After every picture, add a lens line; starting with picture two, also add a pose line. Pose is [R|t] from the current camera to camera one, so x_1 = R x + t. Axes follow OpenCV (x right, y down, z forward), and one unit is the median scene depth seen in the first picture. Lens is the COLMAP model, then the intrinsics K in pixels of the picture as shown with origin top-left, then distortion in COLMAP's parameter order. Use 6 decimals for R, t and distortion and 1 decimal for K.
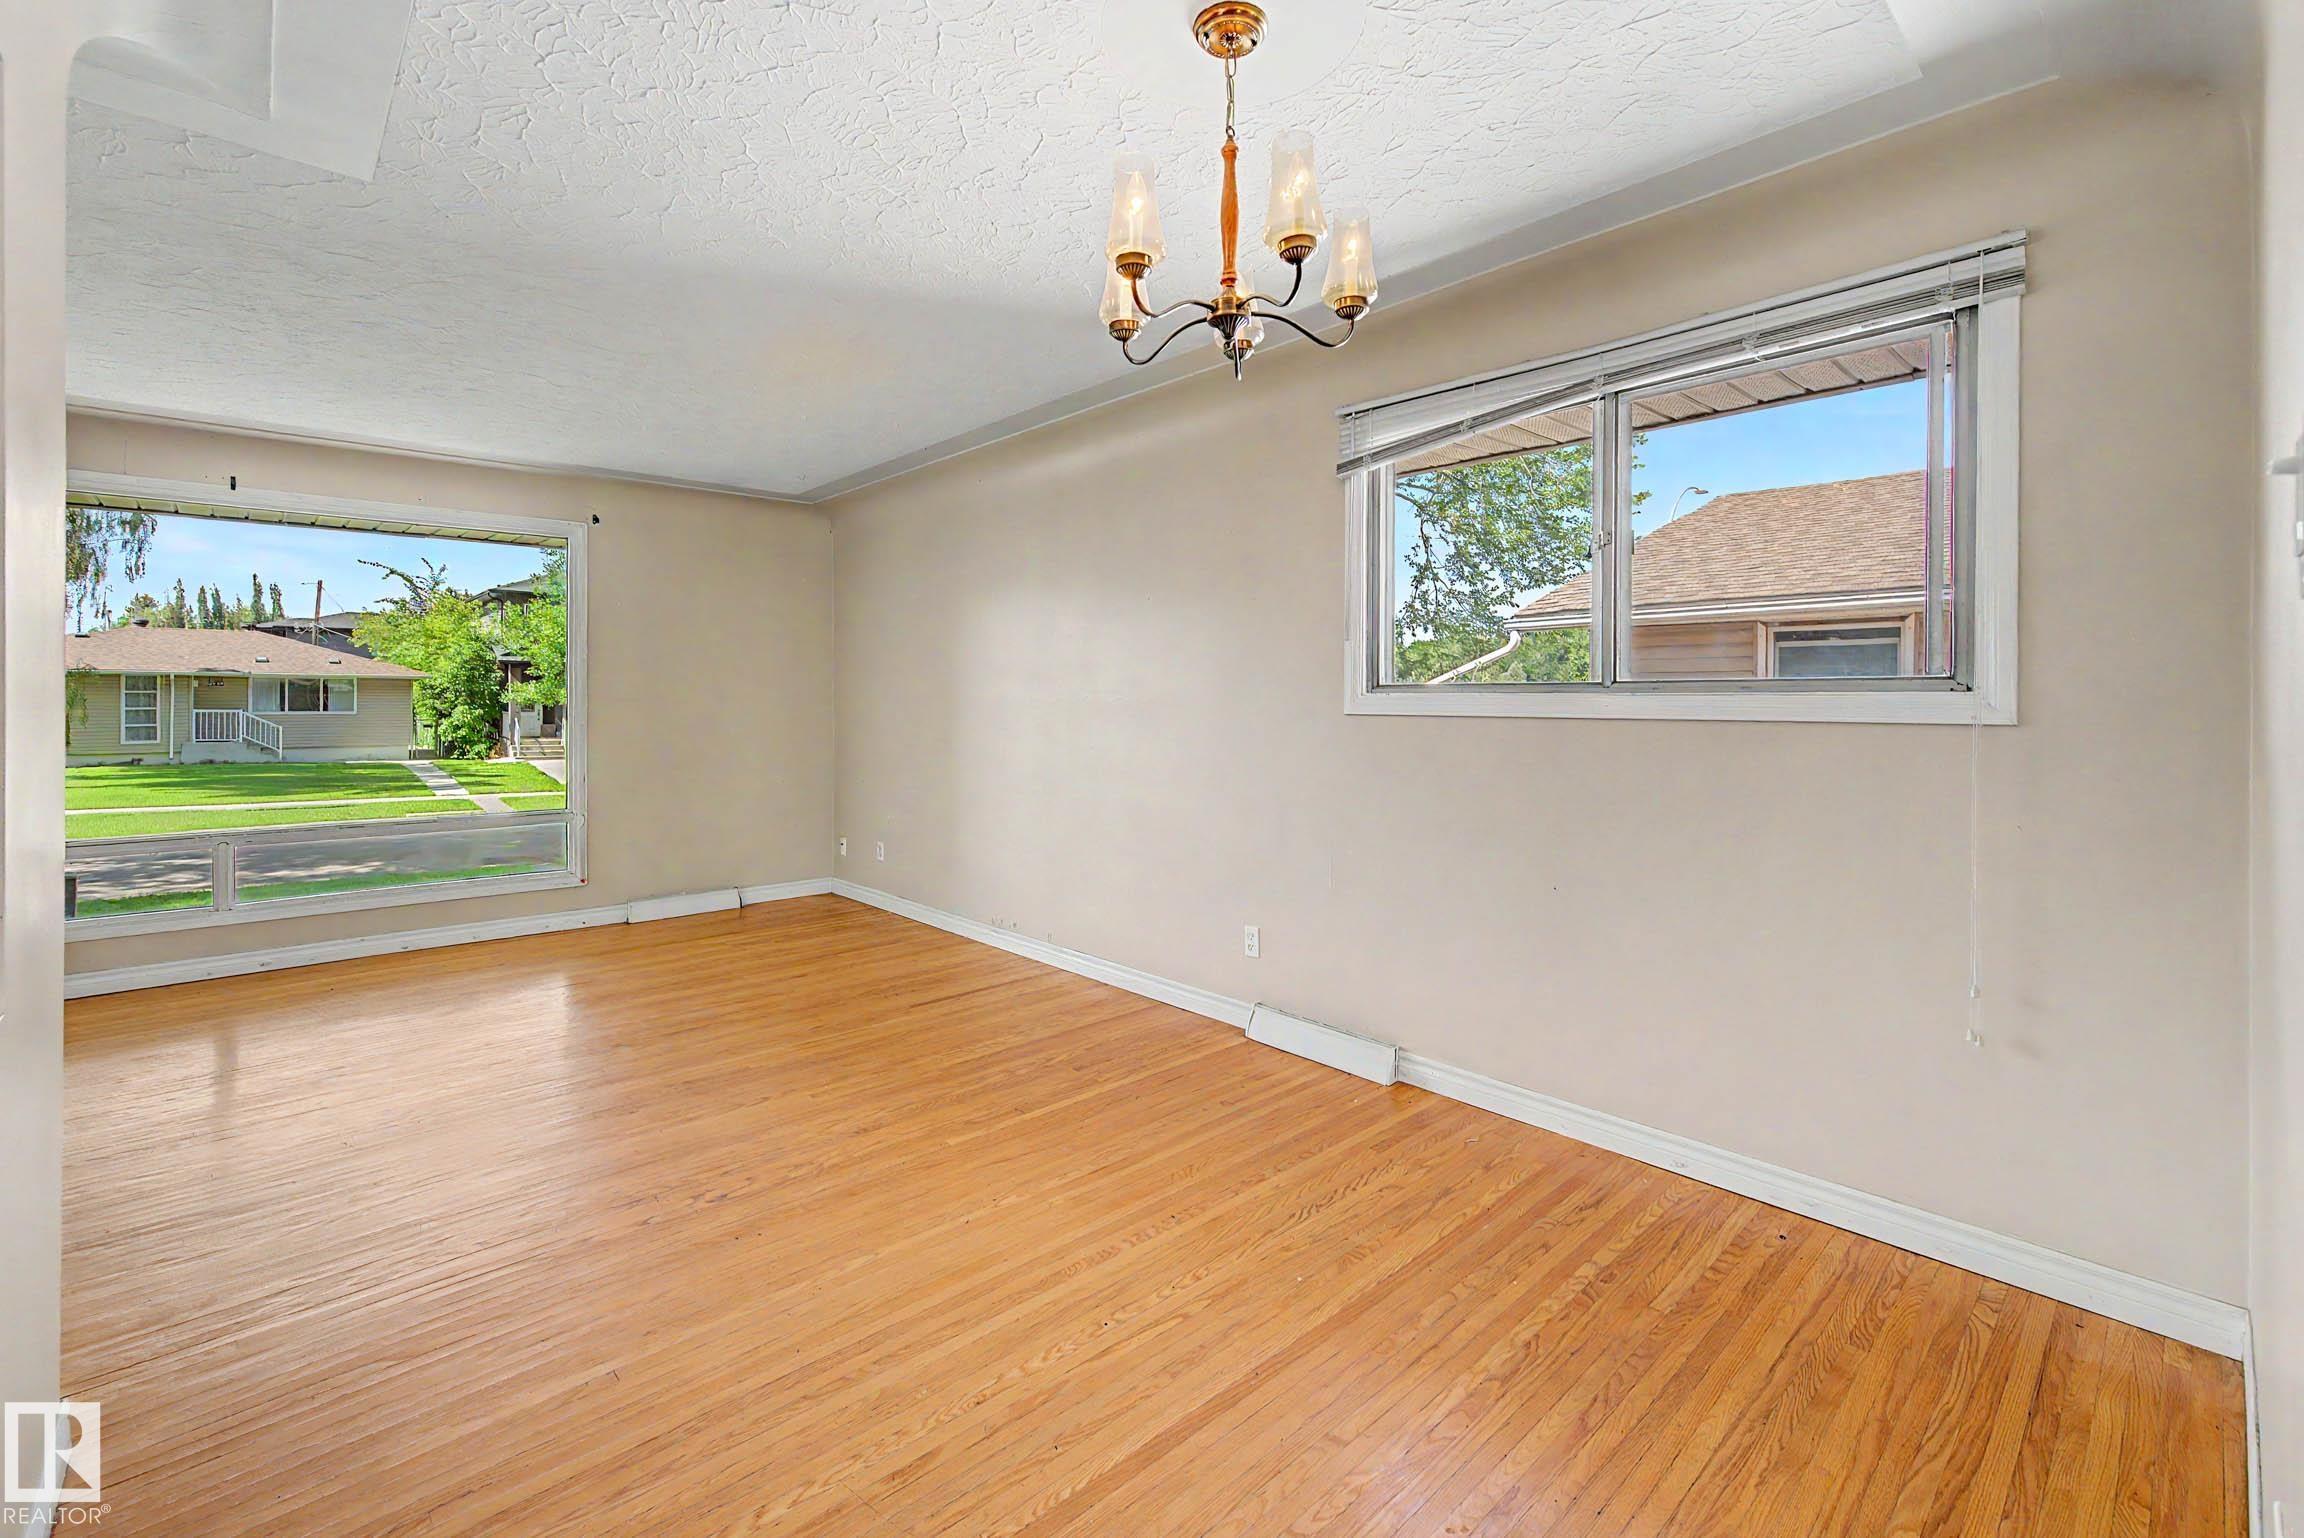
lens RADIAL K [[986.8, 0, 1057.2], [0, 986.8, 698.6], [0, 0, 1]] dist [-0.000149, 0.000025]
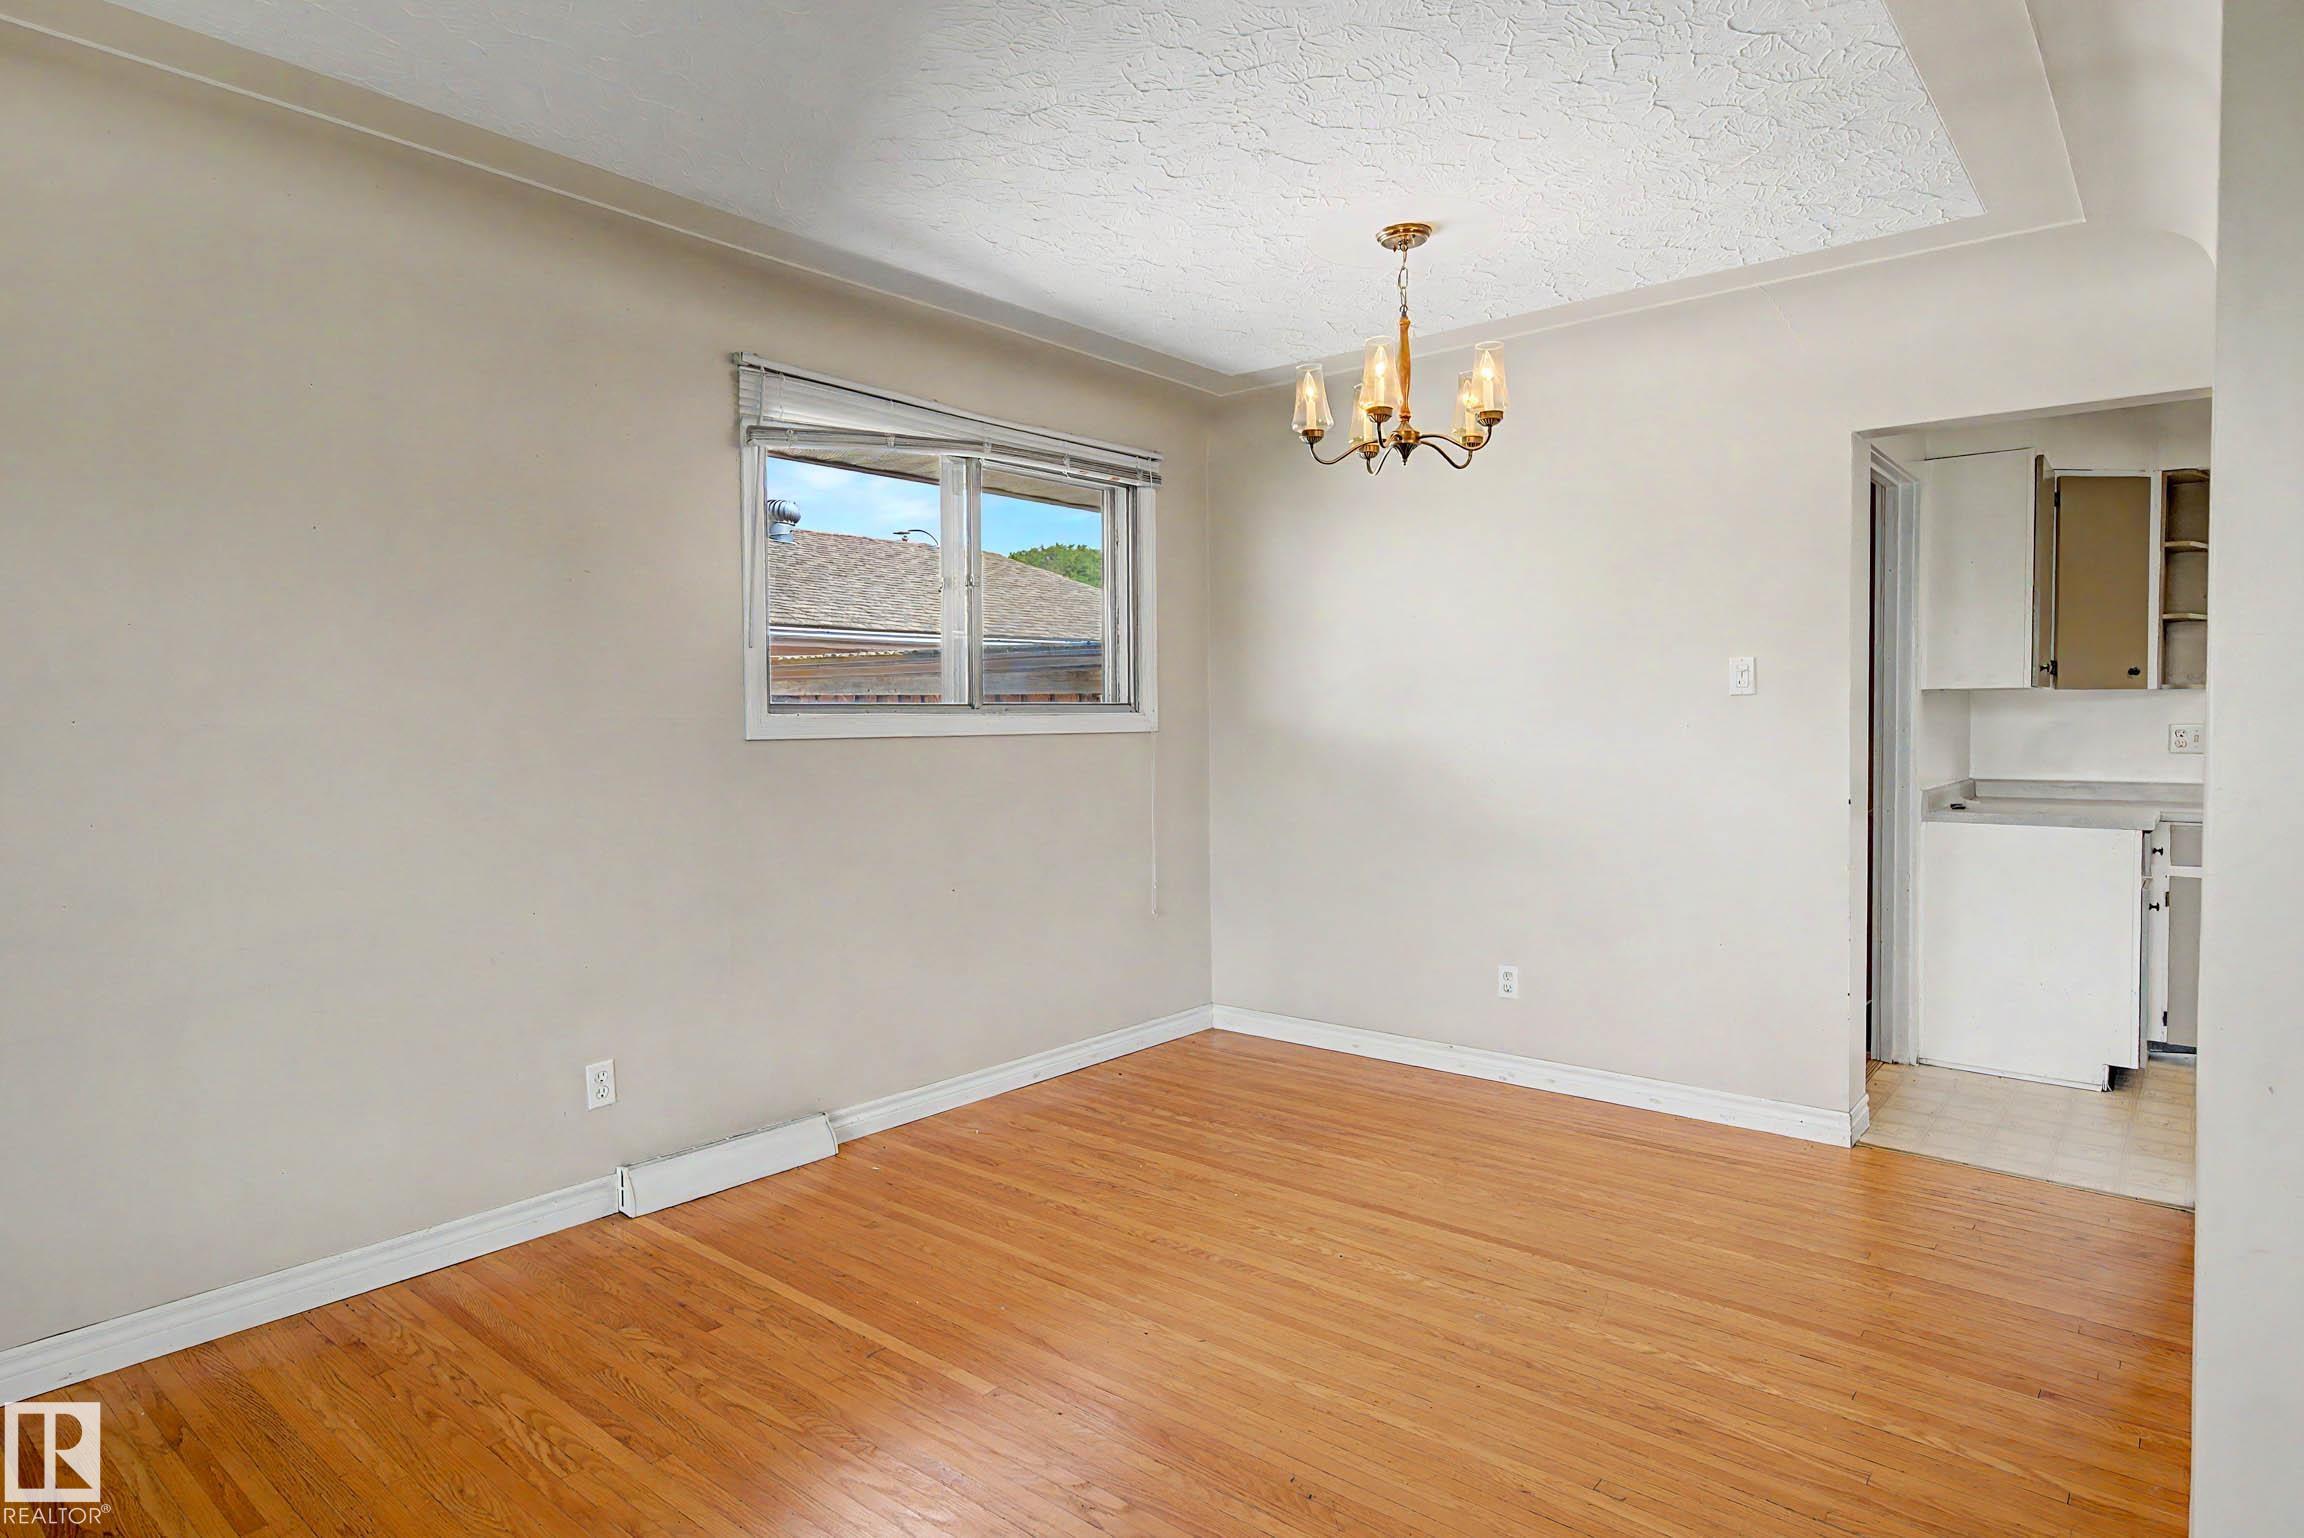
lens RADIAL K [[1246.2, 0, 1227.6], [0, 1246.2, 760.5], [0, 0, 1]] dist [-0.004406, -0.000280]
pose [[-0.208275, -0.035403, 0.977429, -1.093537], [0.004258, 0.999302, 0.037103, -0.004516], [-0.978061, 0.011889, -0.207979, 1.169391]]
